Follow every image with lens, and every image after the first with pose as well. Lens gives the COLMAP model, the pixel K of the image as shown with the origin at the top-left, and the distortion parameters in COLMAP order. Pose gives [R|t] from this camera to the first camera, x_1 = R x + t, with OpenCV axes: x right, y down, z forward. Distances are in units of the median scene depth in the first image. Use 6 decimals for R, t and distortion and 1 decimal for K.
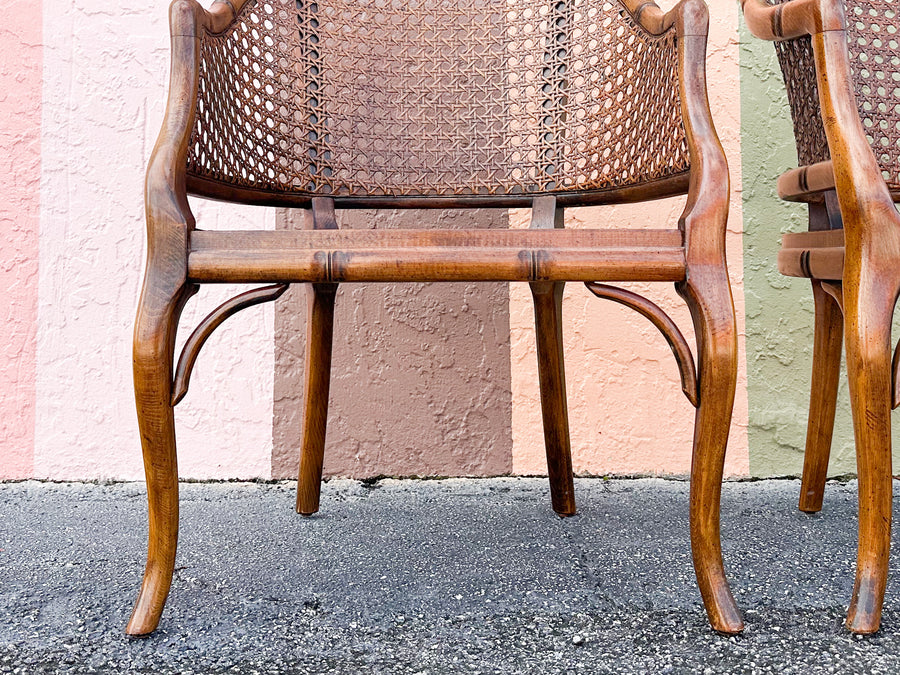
lens RADIAL K [[1086.7, 0, 418.0], [0, 1086.7, 252.8], [0, 0, 1]] dist [0.188367, -0.468287]
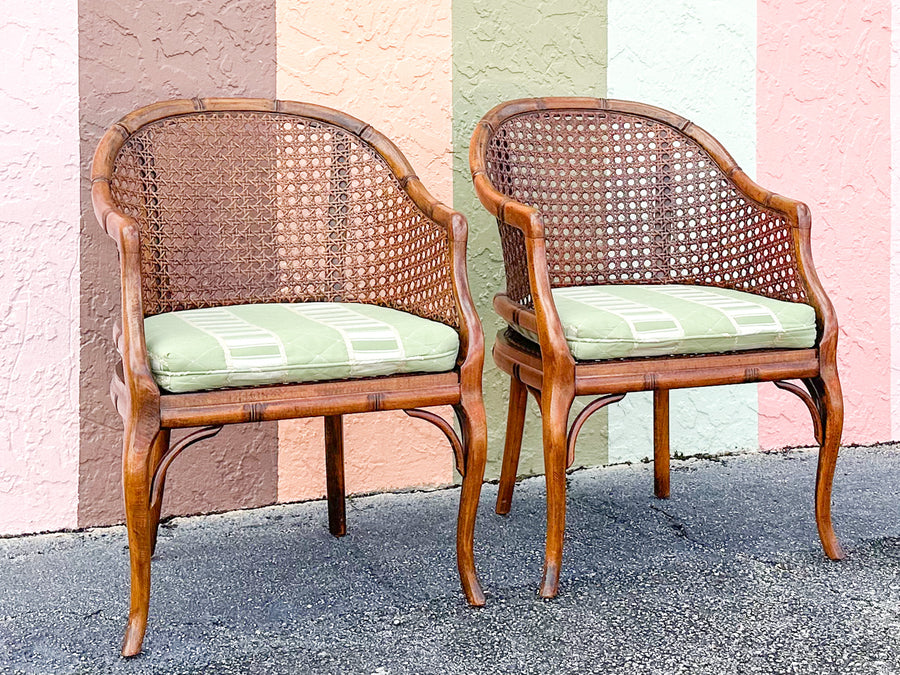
lens RADIAL K [[1780.9, 0, 601.1], [0, 1780.9, 149.7], [0, 0, 1]] dist [0.193320, -0.373927]
pose [[0.894455, -0.006903, 0.447104, -0.565593], [-0.031990, 0.996331, 0.079380, -0.423441], [-0.446011, -0.085305, 0.890953, -1.088312]]
